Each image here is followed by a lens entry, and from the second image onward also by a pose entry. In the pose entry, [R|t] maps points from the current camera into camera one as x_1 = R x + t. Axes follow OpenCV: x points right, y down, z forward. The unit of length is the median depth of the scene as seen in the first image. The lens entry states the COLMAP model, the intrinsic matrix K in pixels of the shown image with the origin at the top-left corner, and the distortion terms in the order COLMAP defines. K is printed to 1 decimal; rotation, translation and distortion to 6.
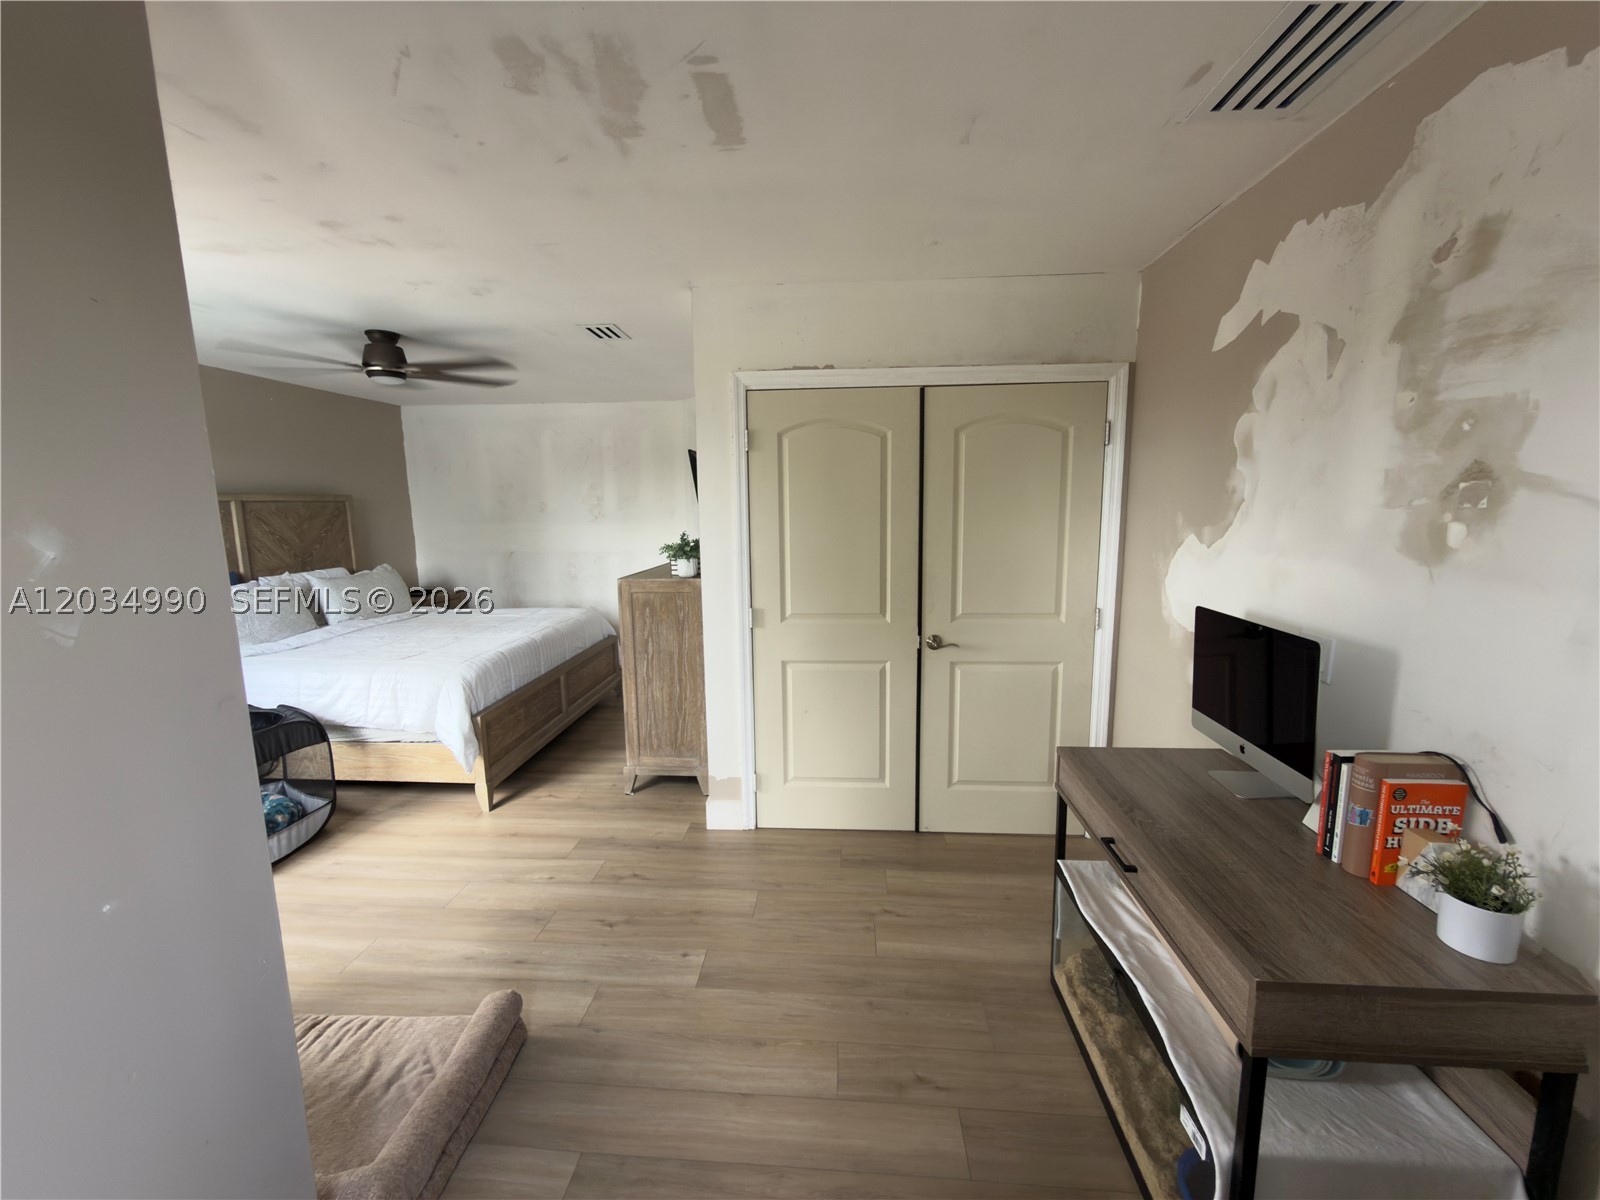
lens RADIAL K [[636.3, 0, 796.6], [0, 636.3, 599.2], [0, 0, 1]] dist [-0.002131, 0.000788]
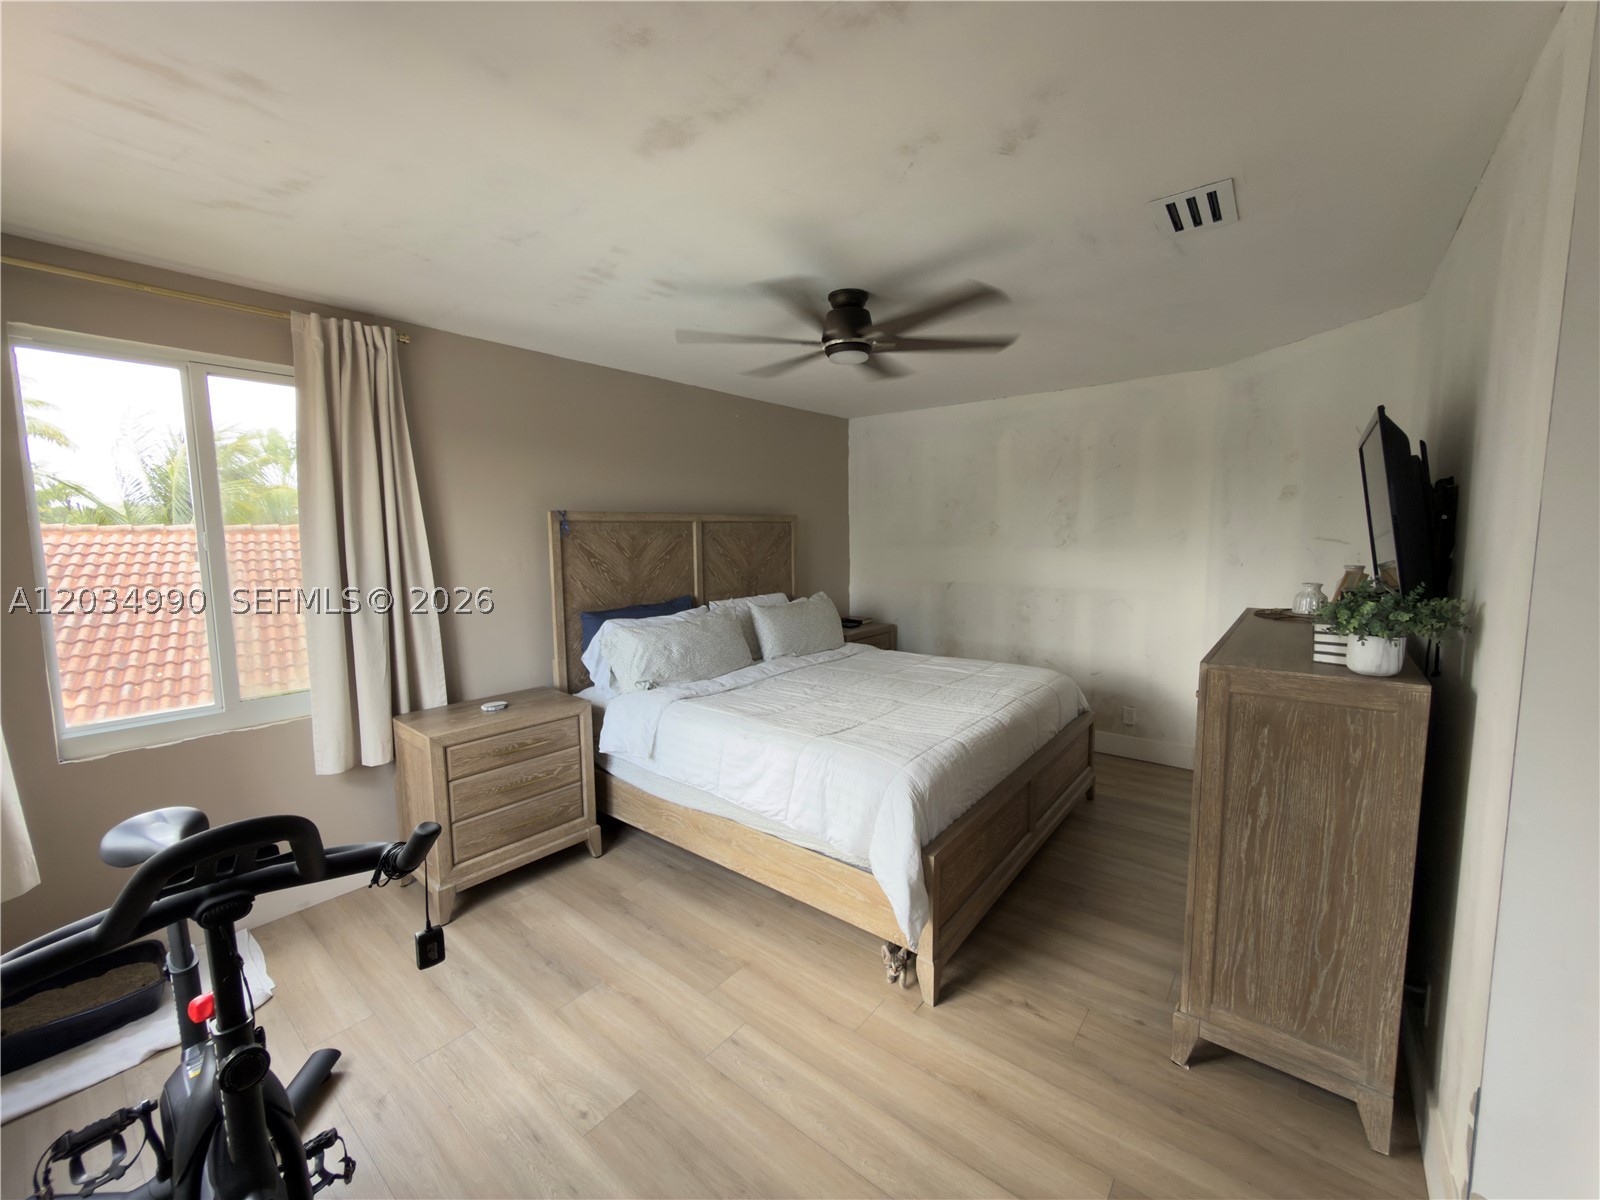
lens RADIAL K [[636.3, 0, 798.5], [0, 636.3, 598.5], [0, 0, 1]] dist [-0.002131, 0.000788]
pose [[0.823113, 0.061899, -0.564494, -0.251841], [-0.082840, 0.996496, -0.011522, -0.048899], [0.561803, 0.056247, 0.825357, 0.365530]]
